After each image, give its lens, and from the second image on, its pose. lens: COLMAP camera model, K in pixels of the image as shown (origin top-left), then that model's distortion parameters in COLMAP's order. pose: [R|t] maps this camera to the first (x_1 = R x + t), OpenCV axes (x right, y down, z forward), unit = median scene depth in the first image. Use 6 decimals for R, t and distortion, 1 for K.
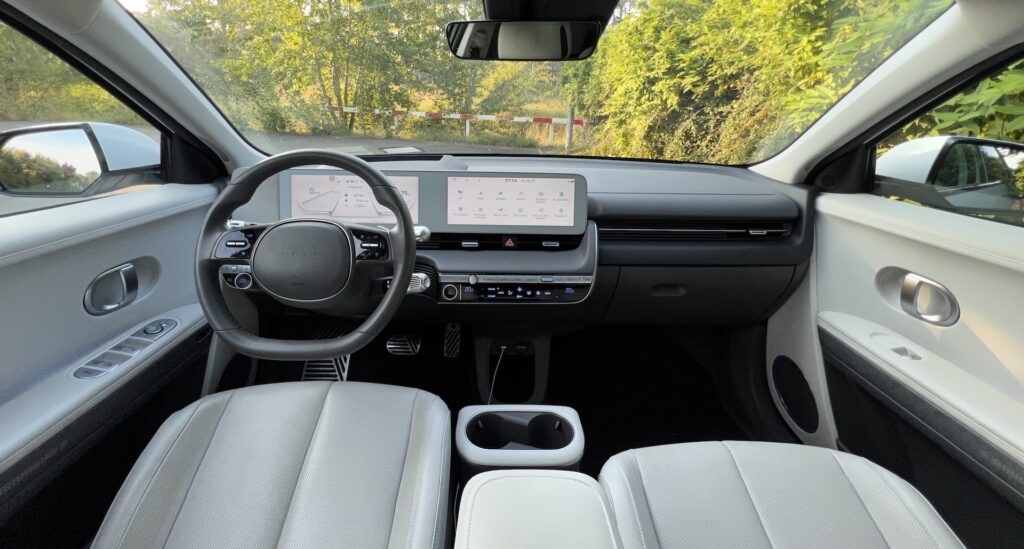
lens RADIAL K [[430.8, 0, 505.2], [0, 430.8, 194.4], [0, 0, 1]] dist [-0.000834, 0.000570]
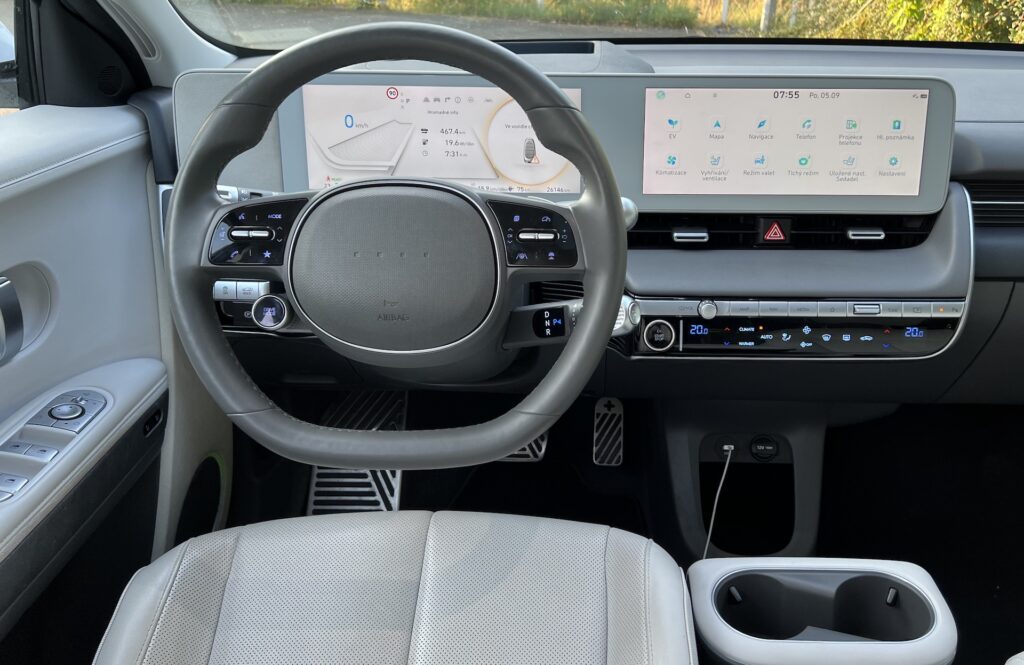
lens RADIAL K [[909.0, 0, 578.7], [0, 909.0, 307.2], [0, 0, 1]] dist [0.069511, -0.093632]
pose [[0.999838, -0.001122, -0.017940, -0.199592], [0.004396, 0.983004, 0.183531, 0.009837], [0.017429, -0.183580, 0.982850, 0.011020]]
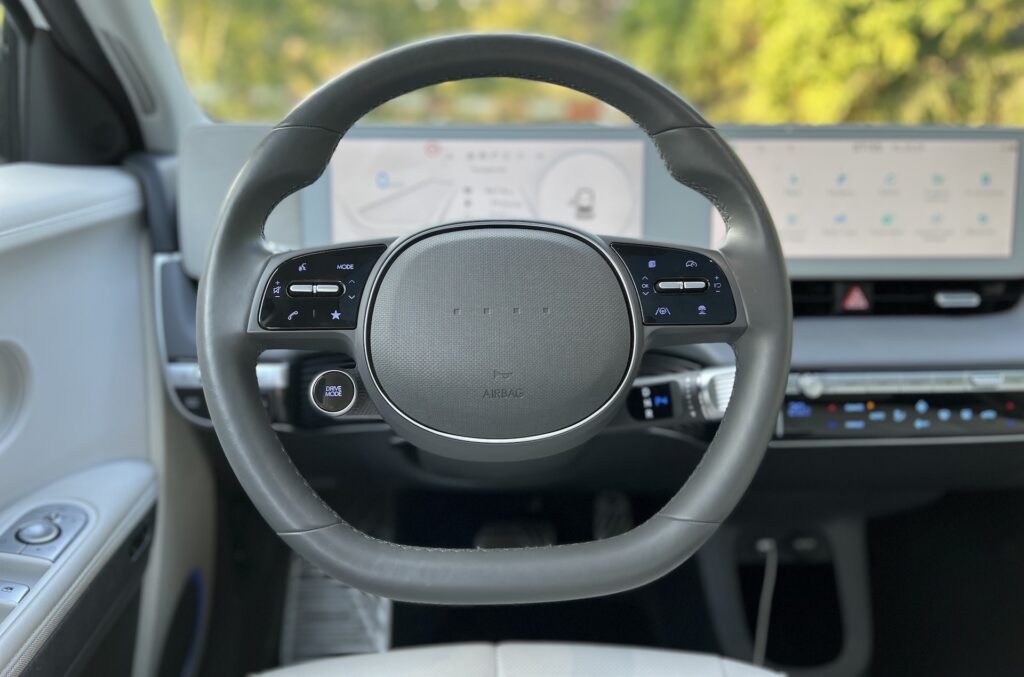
lens RADIAL K [[784.9, 0, 501.7], [0, 784.9, 304.7], [0, 0, 1]] dist [0.047342, -0.063645]
pose [[0.998848, -0.020815, 0.043243, -0.395685], [0.018653, 0.998584, 0.049817, 0.078257], [-0.044219, -0.048953, 0.997822, 0.270262]]
